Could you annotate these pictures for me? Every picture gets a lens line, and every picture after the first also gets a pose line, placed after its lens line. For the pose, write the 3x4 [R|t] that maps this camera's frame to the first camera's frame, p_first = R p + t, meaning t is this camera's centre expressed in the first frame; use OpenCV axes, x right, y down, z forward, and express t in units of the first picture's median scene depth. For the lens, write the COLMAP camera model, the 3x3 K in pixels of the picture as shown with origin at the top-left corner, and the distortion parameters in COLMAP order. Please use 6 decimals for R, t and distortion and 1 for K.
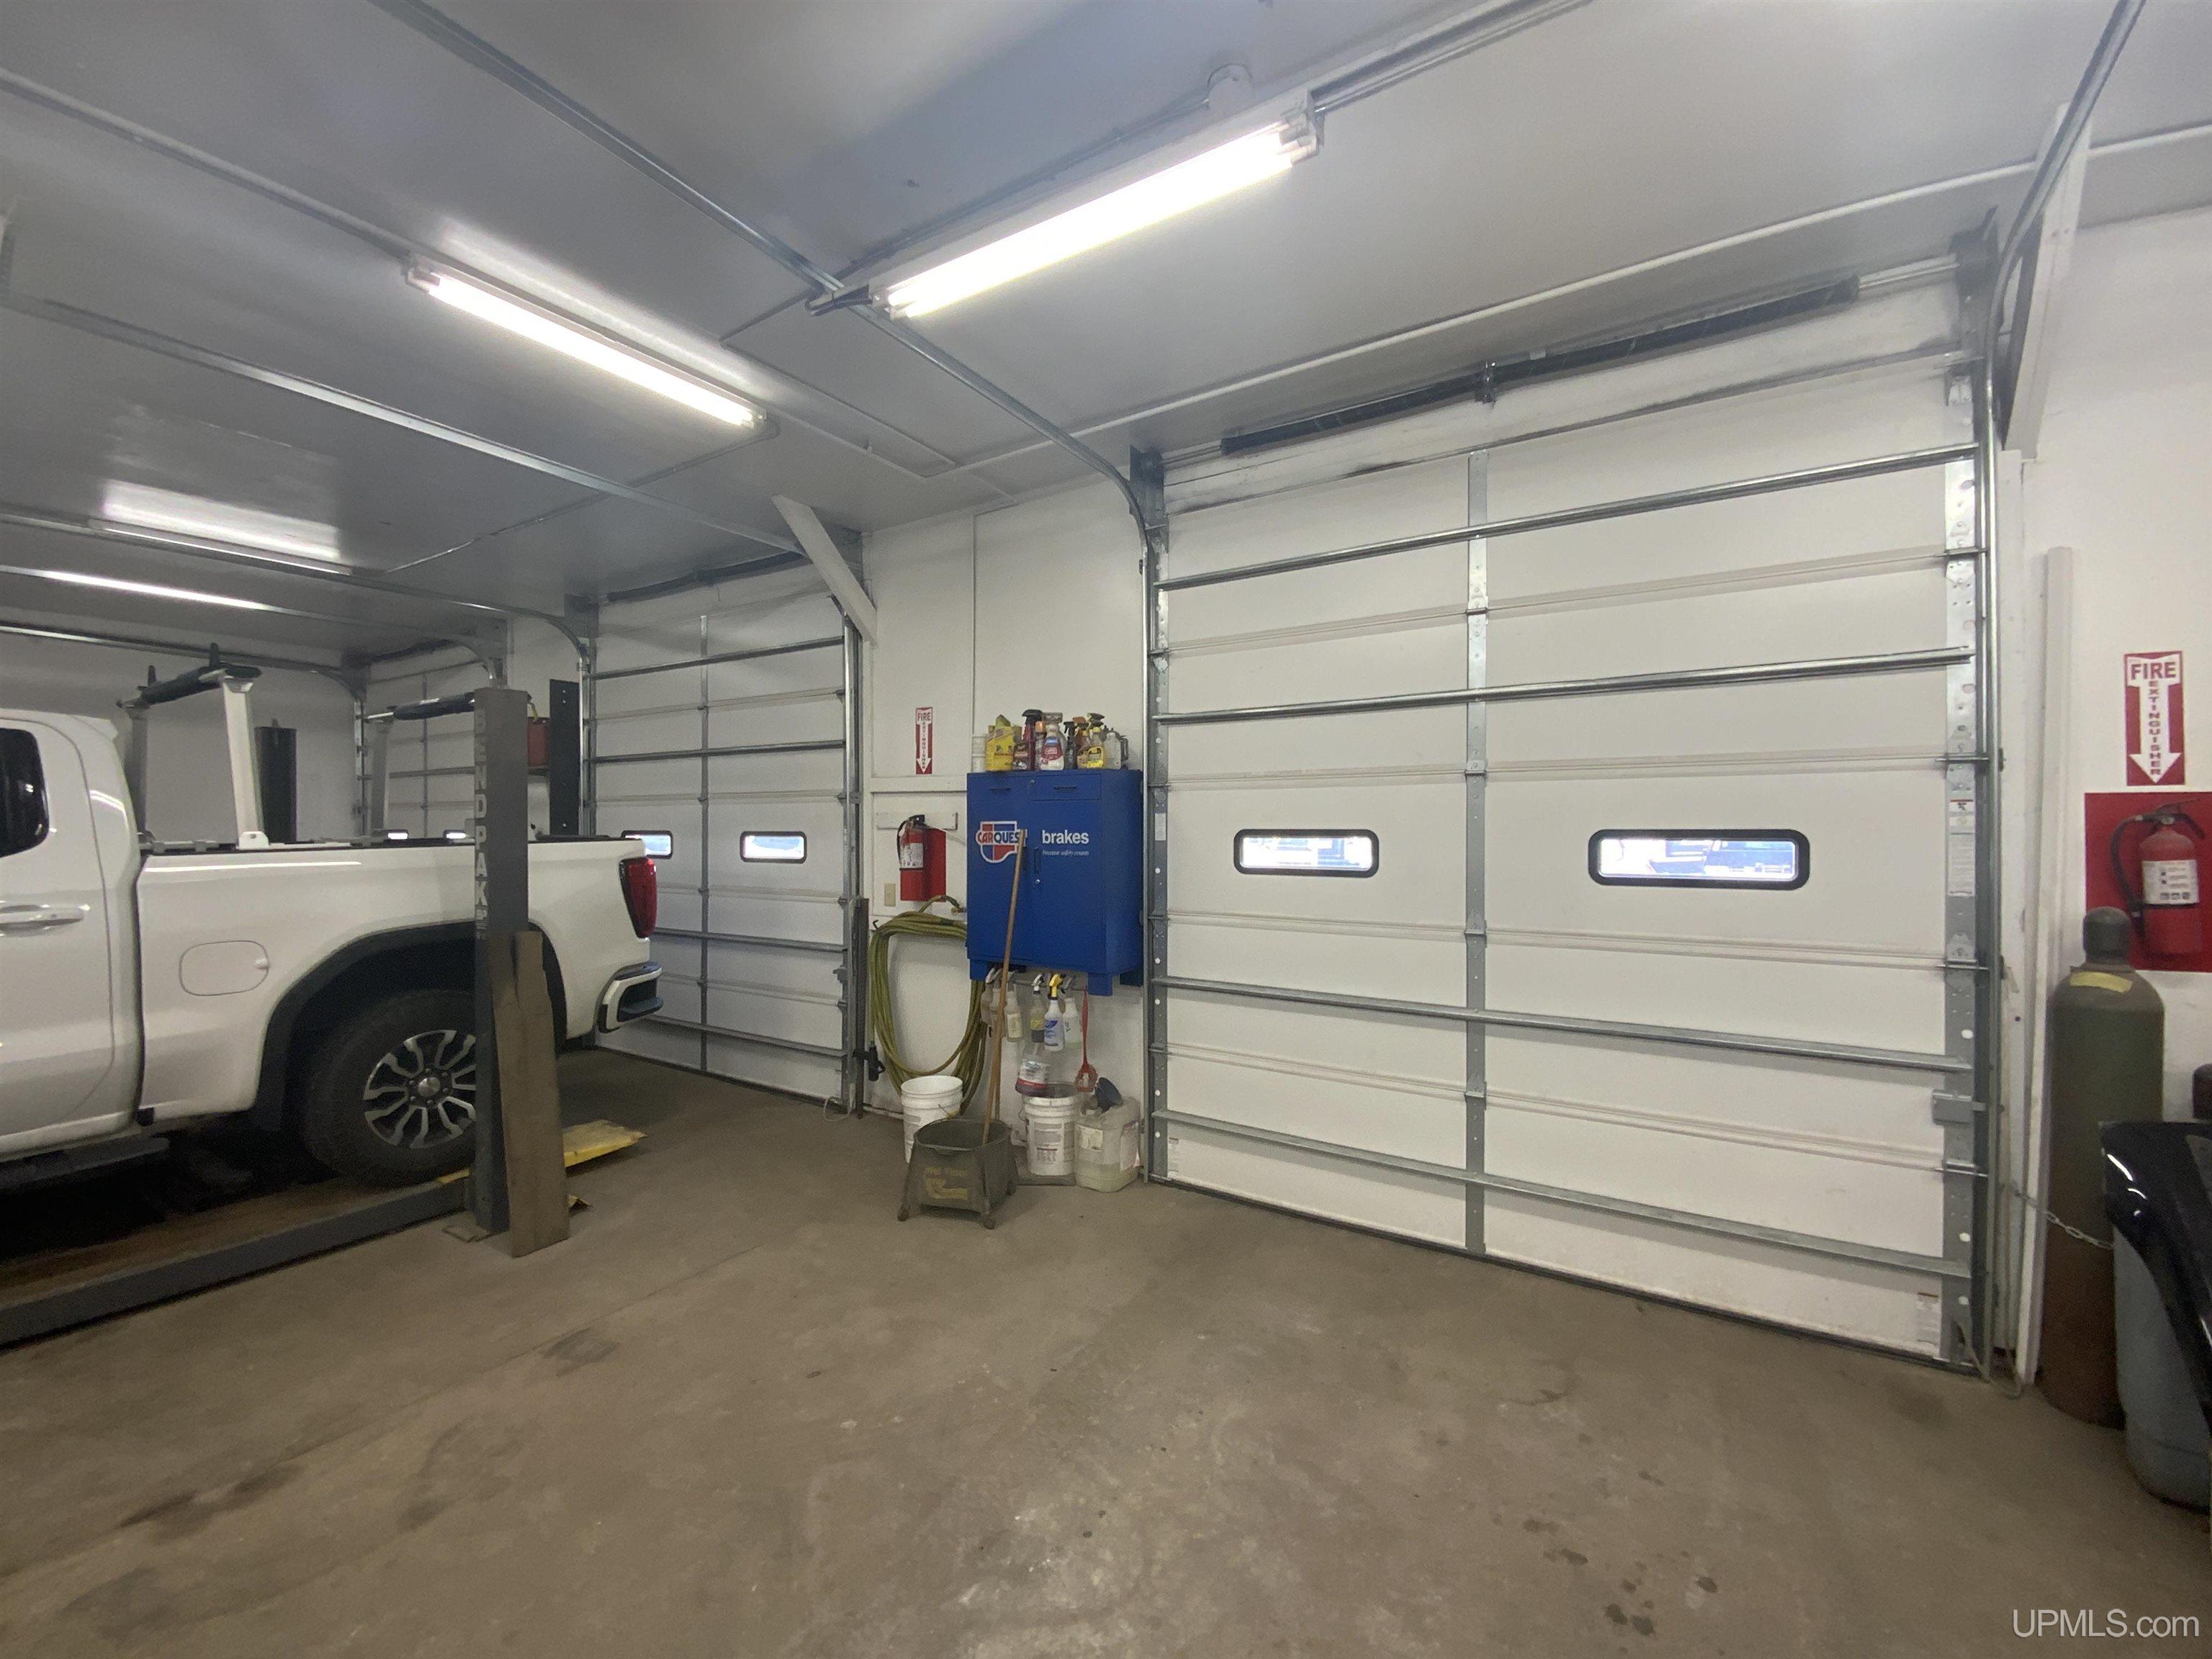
lens RADIAL K [[900.5, 0, 1102.6], [0, 900.5, 834.0], [0, 0, 1]] dist [0.019703, -0.014994]
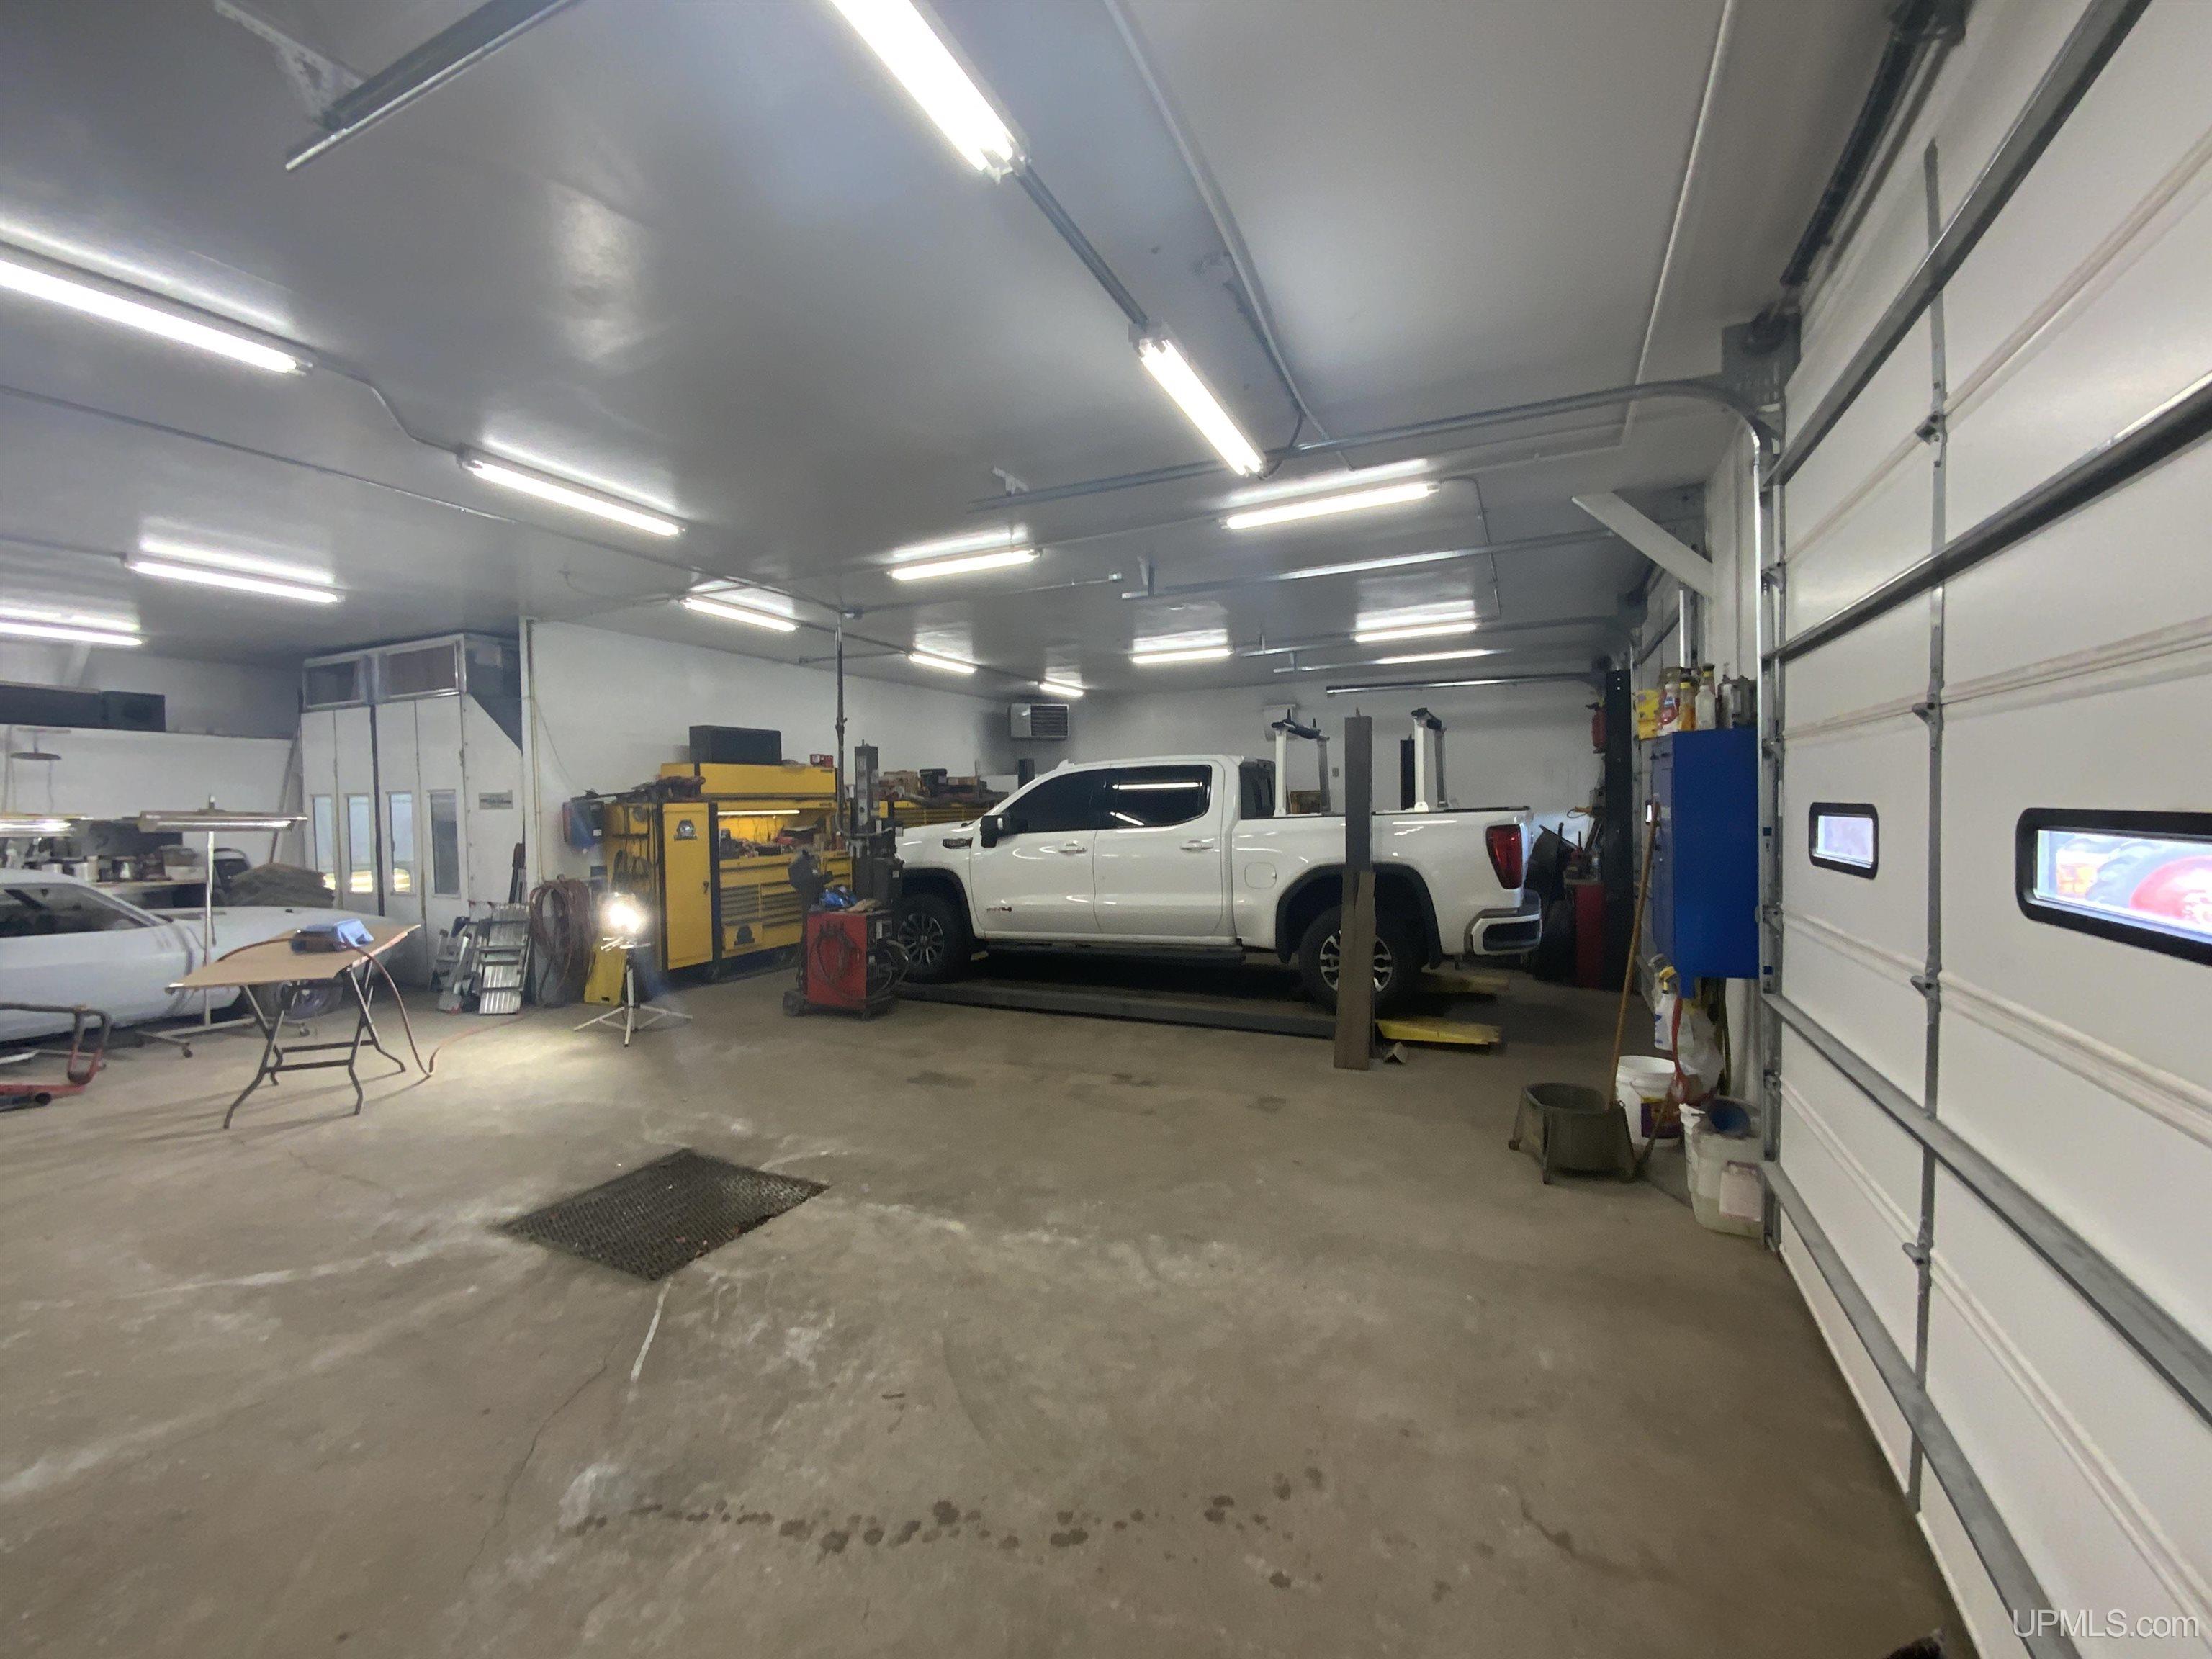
lens RADIAL K [[900.5, 0, 1102.6], [0, 900.5, 834.0], [0, 0, 1]] dist [0.019703, -0.014994]
pose [[0.110212, 0.027628, -0.993524, 0.687715], [0.014435, 0.999464, 0.029394, -0.006433], [0.993803, -0.017581, 0.109754, 0.306247]]
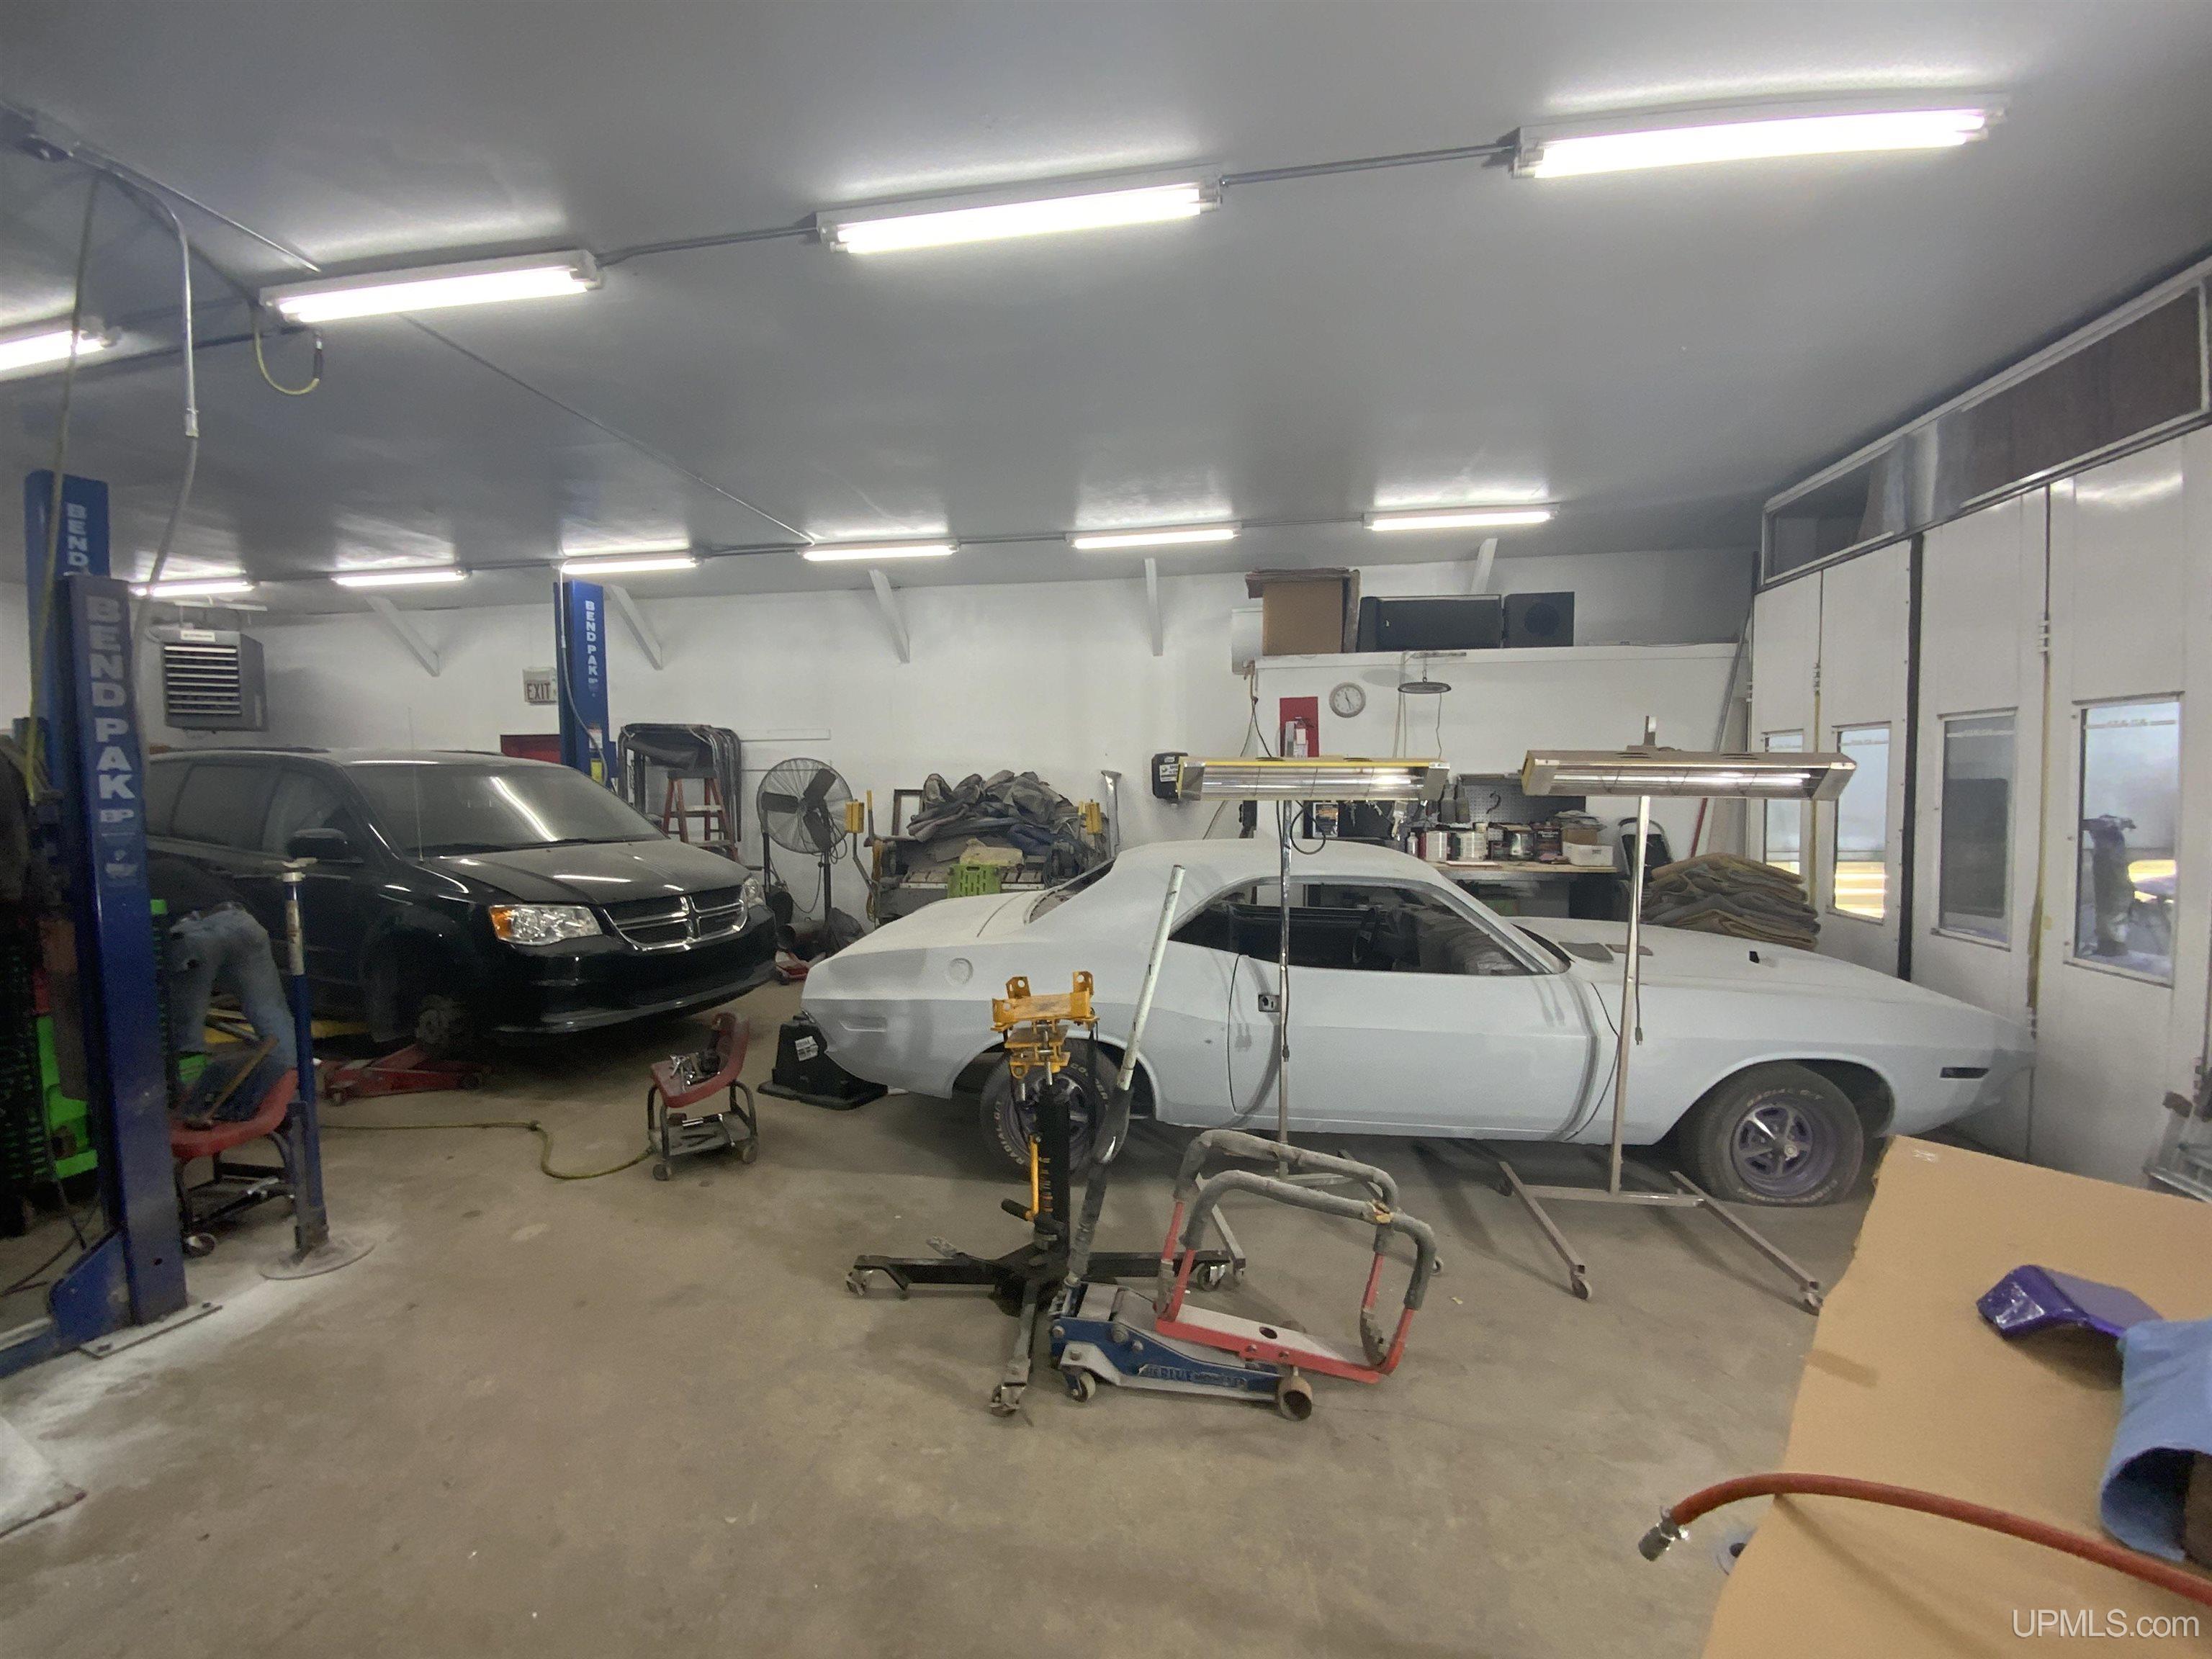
lens RADIAL K [[902.9, 0, 1100.8], [0, 902.9, 829.3], [0, 0, 1]] dist [0.033966, -0.023004]
pose [[-0.917336, 0.029101, -0.397049, -0.262071], [0.010999, 0.998797, 0.047794, -0.000198], [0.397962, 0.039476, -0.916552, -0.486213]]
